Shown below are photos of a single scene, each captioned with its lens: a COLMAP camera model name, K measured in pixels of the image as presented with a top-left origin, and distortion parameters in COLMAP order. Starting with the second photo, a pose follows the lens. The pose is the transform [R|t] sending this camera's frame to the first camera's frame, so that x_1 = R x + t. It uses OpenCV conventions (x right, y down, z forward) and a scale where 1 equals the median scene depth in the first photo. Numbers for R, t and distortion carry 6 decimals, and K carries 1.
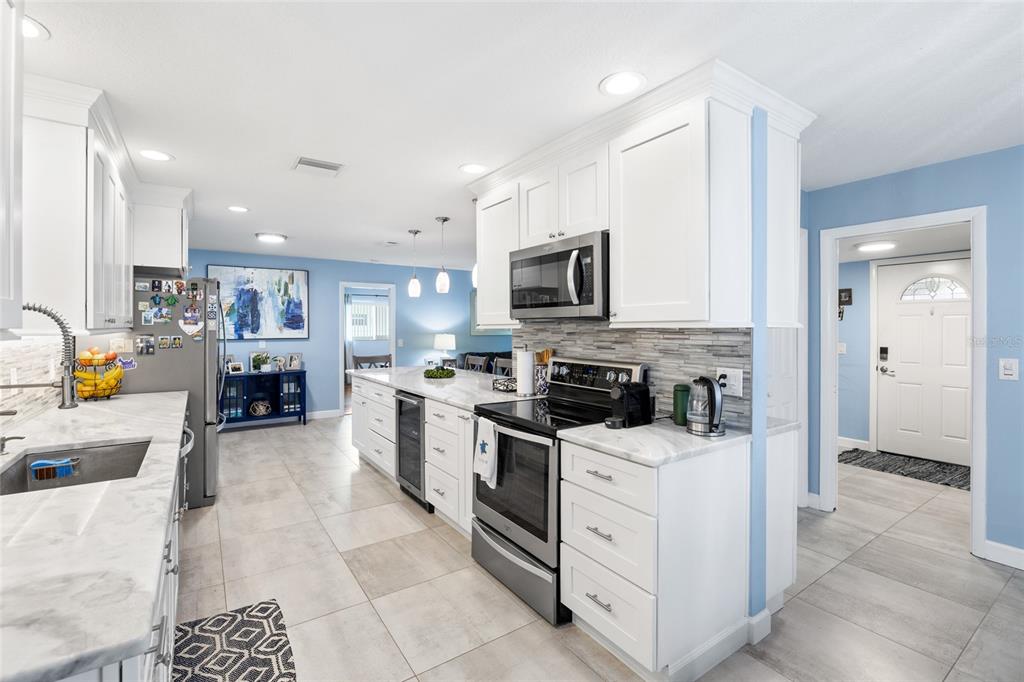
lens RADIAL K [[456.5, 0, 513.4], [0, 456.5, 329.7], [0, 0, 1]] dist [-0.010318, 0.001540]
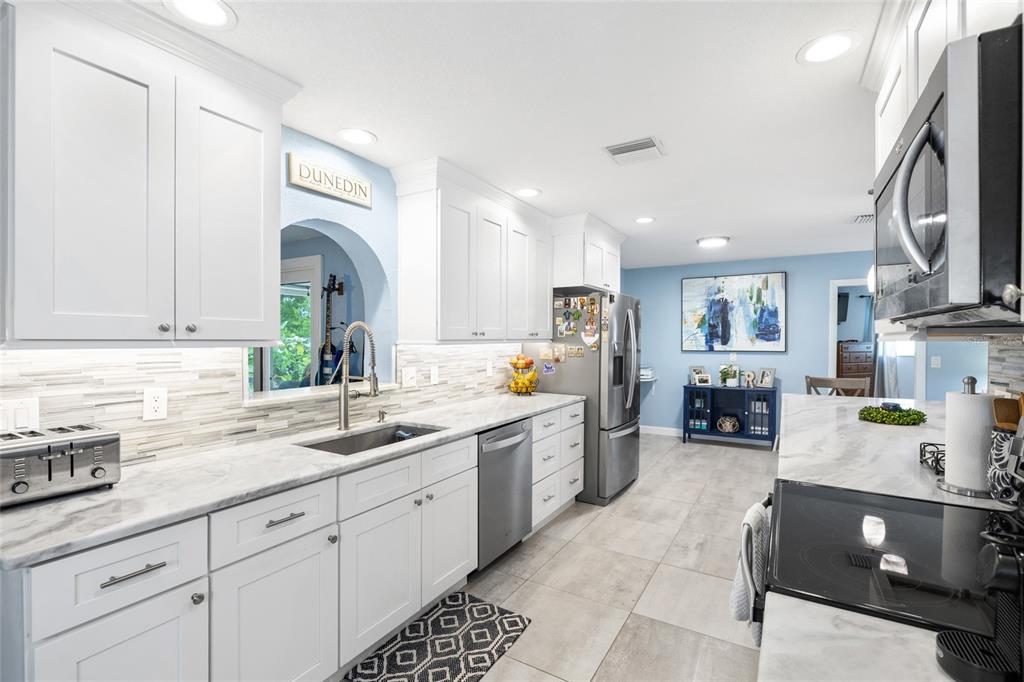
lens RADIAL K [[456.5, 0, 512.4], [0, 456.5, 345.8], [0, 0, 1]] dist [-0.010318, 0.001540]
pose [[0.409823, 0.013335, -0.912068, 0.225670], [-0.004315, 0.999910, 0.012680, -0.001642], [0.912155, -0.001261, 0.409844, 0.384395]]
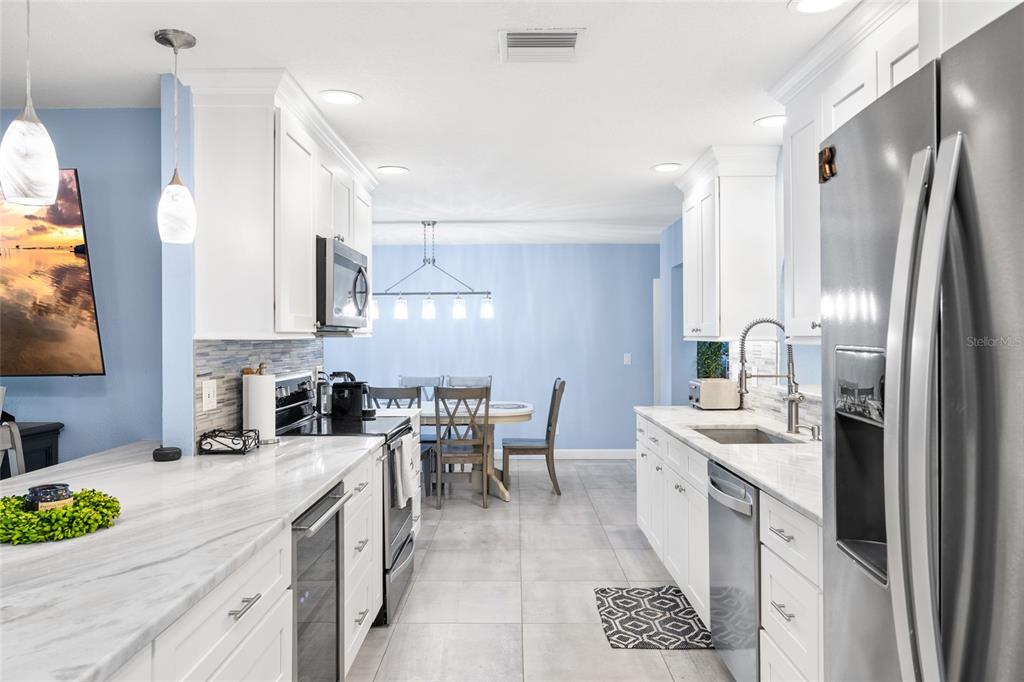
lens RADIAL K [[706.0, 0, 515.3], [0, 706.0, 339.7], [0, 0, 1]] dist [-0.008960, 0.005609]
pose [[-0.823853, -0.000606, 0.566804, -0.773151], [0.004791, 0.999956, 0.008032, -0.006373], [-0.566784, 0.009333, -0.823814, 1.502581]]
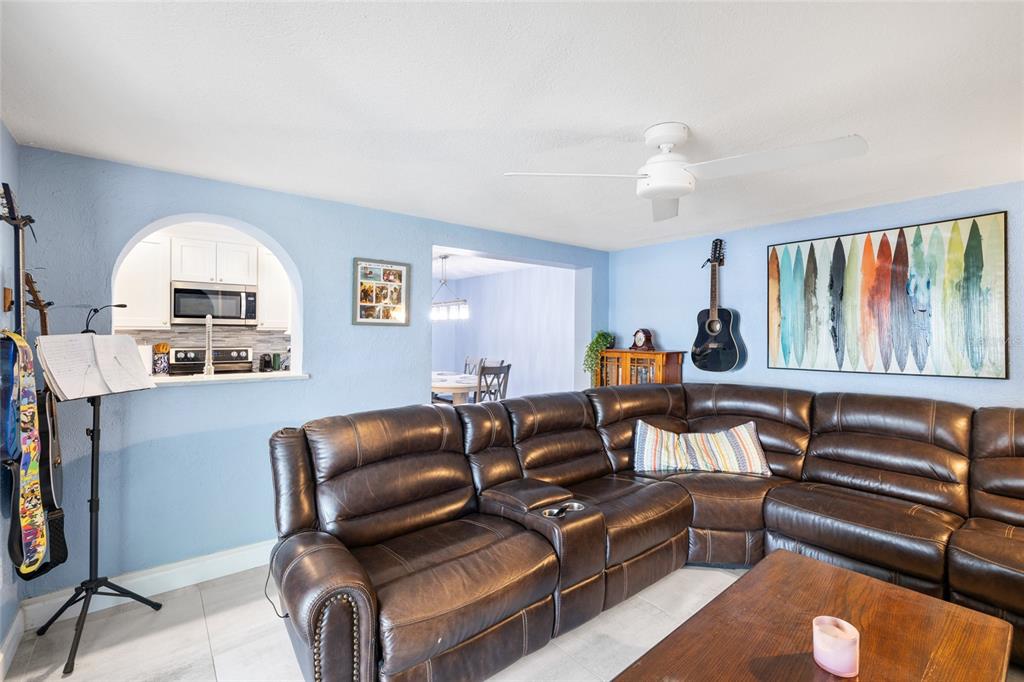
lens RADIAL K [[456.5, 0, 518.9], [0, 456.5, 338.4], [0, 0, 1]] dist [-0.010318, 0.001540]
pose [[-0.078079, -0.004201, 0.996938, -1.394917], [0.004658, 0.999979, 0.004579, 0.022504], [-0.996936, 0.005001, -0.078058, -0.067041]]
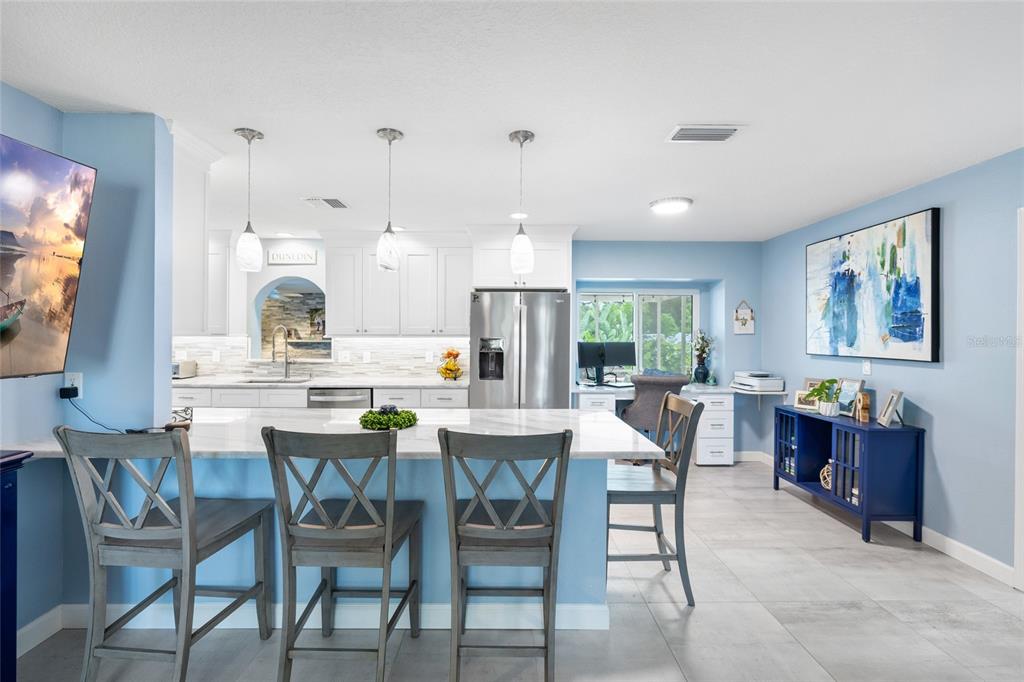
lens RADIAL K [[456.5, 0, 512.5], [0, 456.5, 333.6], [0, 0, 1]] dist [-0.010318, 0.001540]
pose [[-0.557088, -0.000153, -0.830454, 0.270122], [-0.007827, 0.999957, 0.005066, -0.016009], [0.830417, 0.009322, -0.557064, 1.826131]]
